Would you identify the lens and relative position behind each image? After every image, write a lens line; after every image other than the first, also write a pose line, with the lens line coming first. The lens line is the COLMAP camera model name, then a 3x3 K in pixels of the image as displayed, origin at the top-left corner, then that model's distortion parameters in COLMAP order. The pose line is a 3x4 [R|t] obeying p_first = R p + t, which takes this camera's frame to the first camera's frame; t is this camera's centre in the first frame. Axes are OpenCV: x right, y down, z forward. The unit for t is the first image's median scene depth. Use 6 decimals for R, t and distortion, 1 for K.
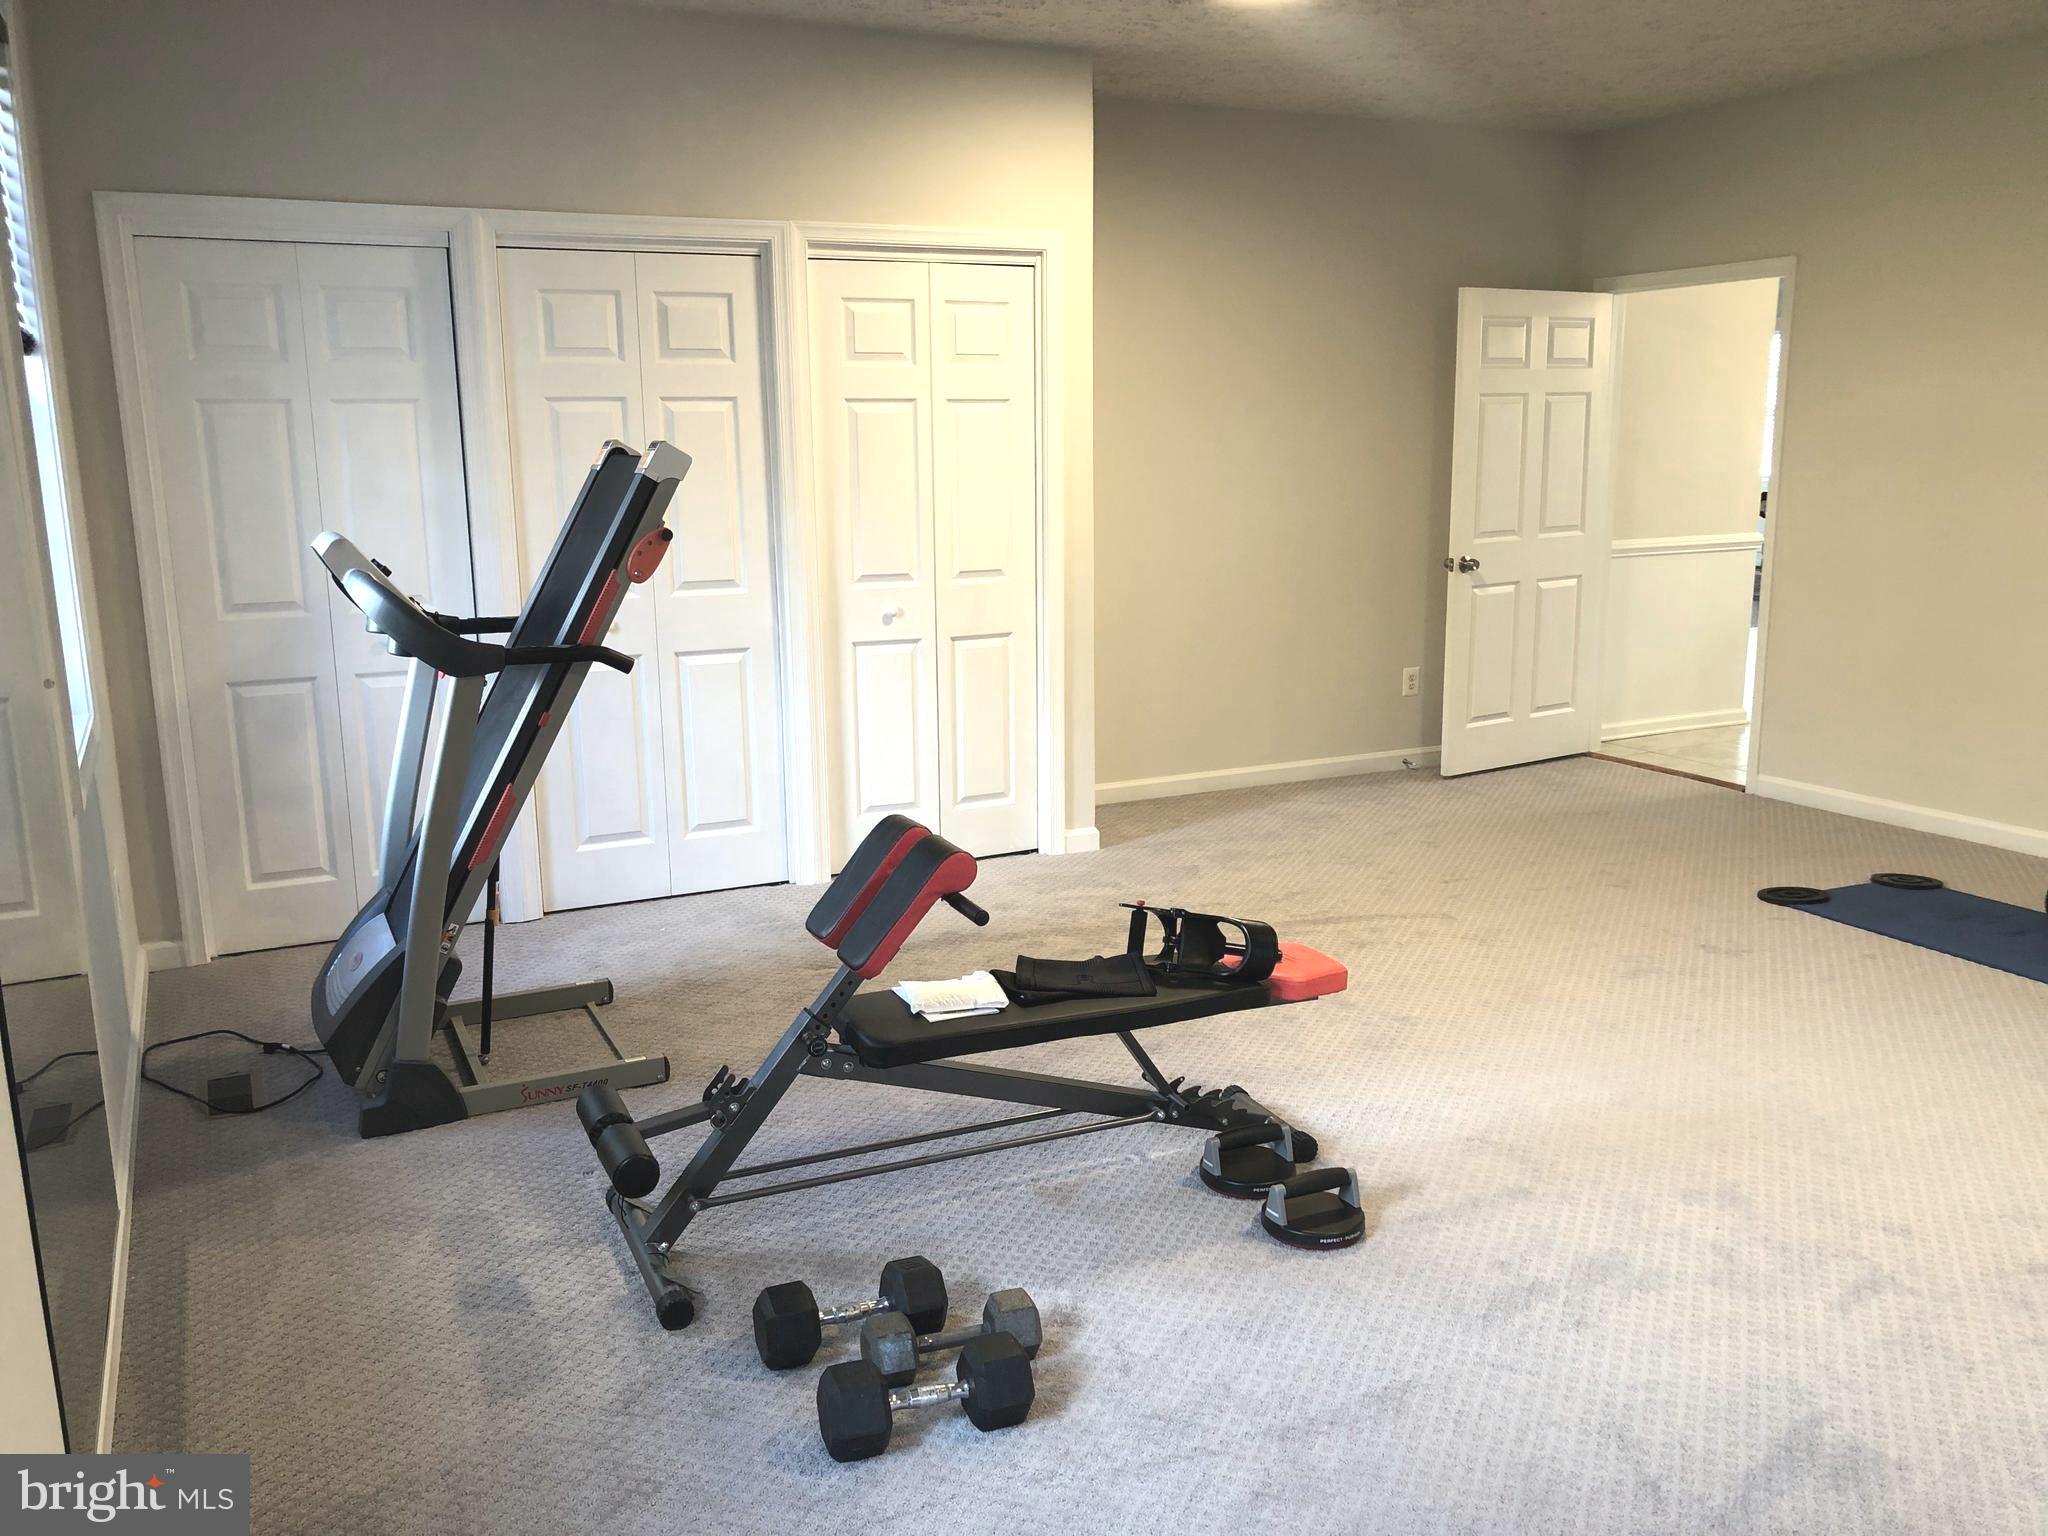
lens RADIAL K [[1661.5, 0, 1021.1], [0, 1661.5, 781.5], [0, 0, 1]] dist [0.026044, -0.029268]
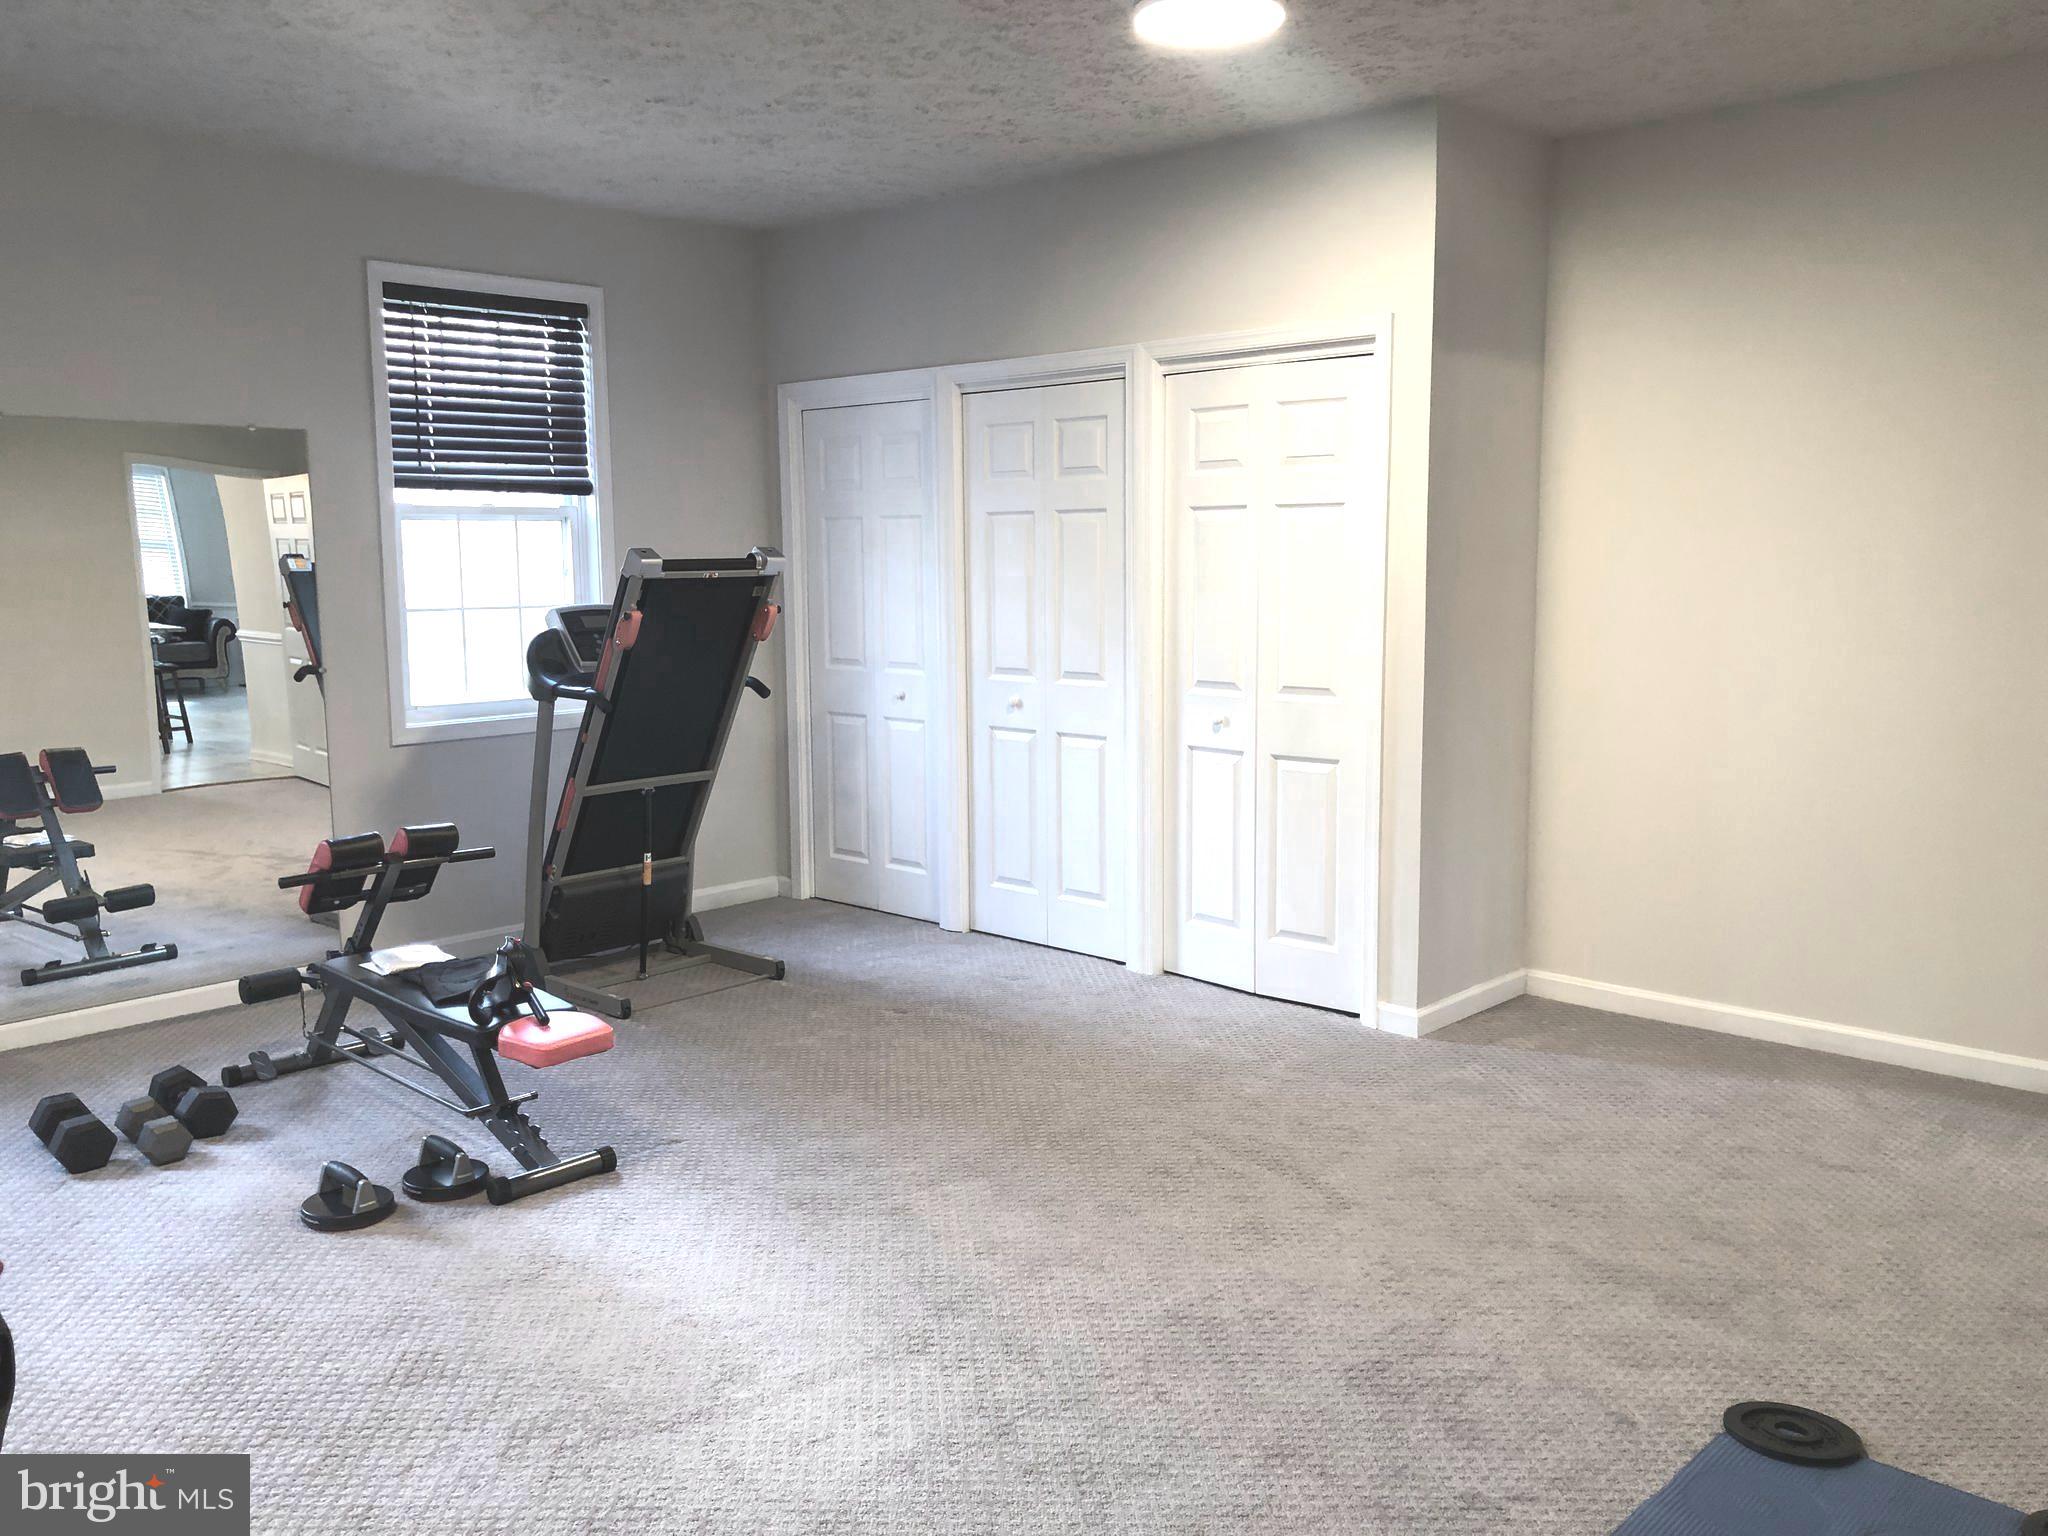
lens RADIAL K [[1661.5, 0, 1007.9], [0, 1661.5, 753.4], [0, 0, 1]] dist [0.026044, -0.029268]
pose [[0.349588, 0.123375, -0.928745, 0.793200], [-0.184635, 0.980924, 0.060808, -0.120108], [0.918531, 0.150221, 0.365698, 0.535247]]
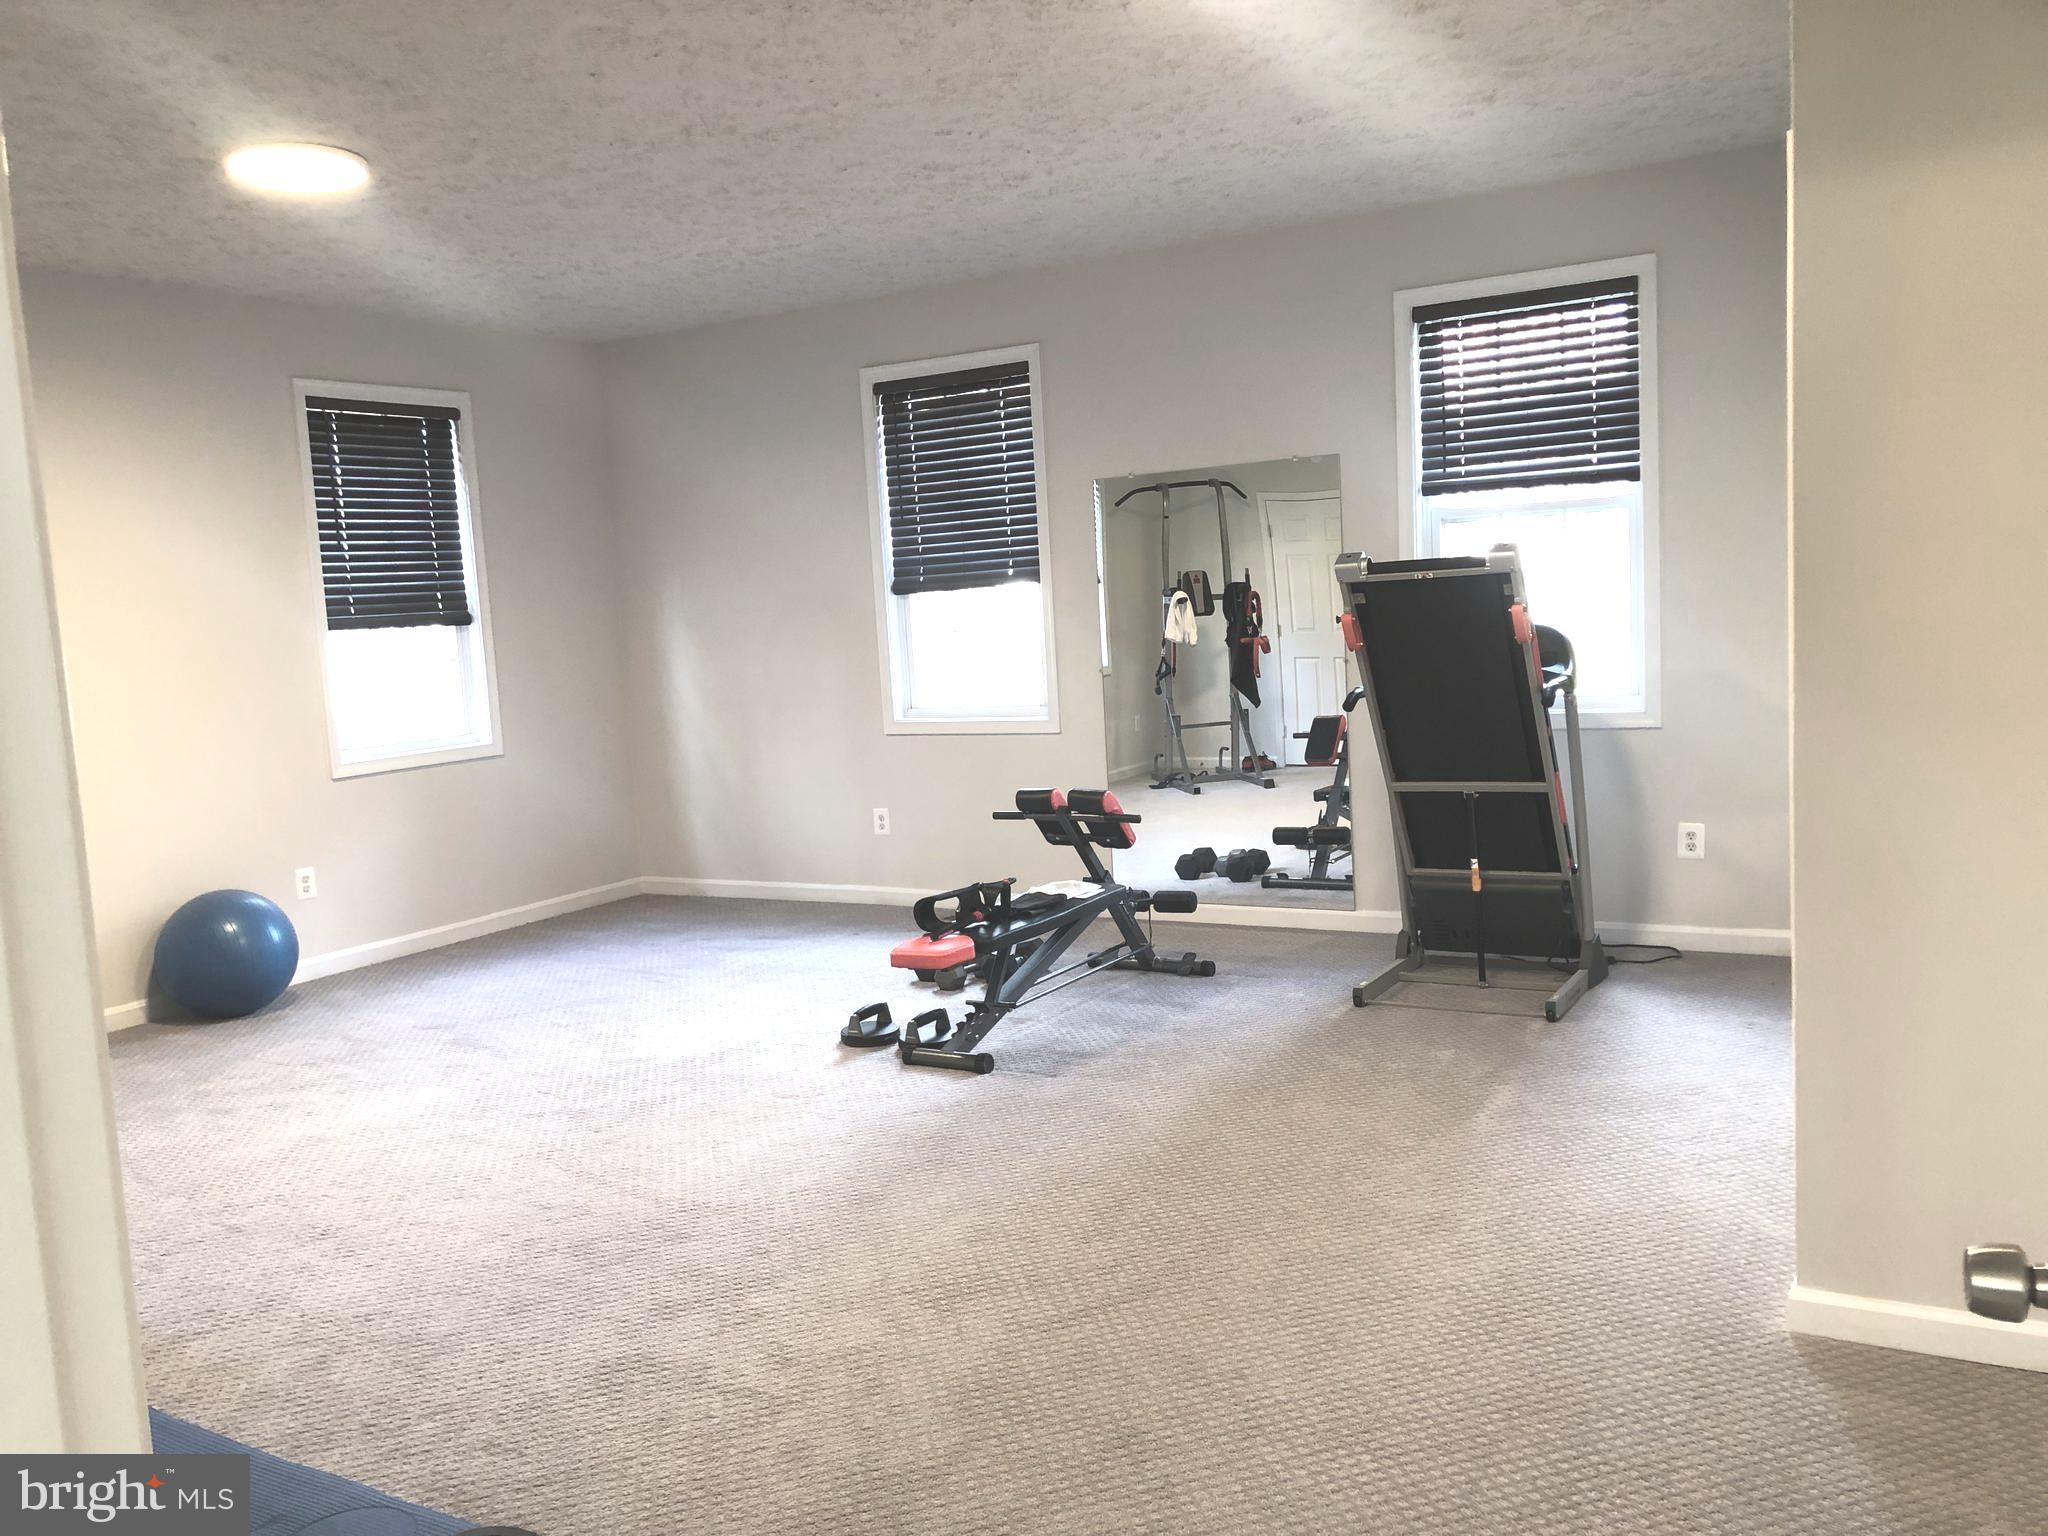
lens RADIAL K [[1661.5, 0, 1010.7], [0, 1661.5, 769.6], [0, 0, 1]] dist [0.026044, -0.029268]
pose [[-0.835085, 0.115193, -0.537925, 0.536684], [-0.046394, 0.959600, 0.277515, -0.272091], [0.548161, 0.256705, -0.796004, 1.341862]]
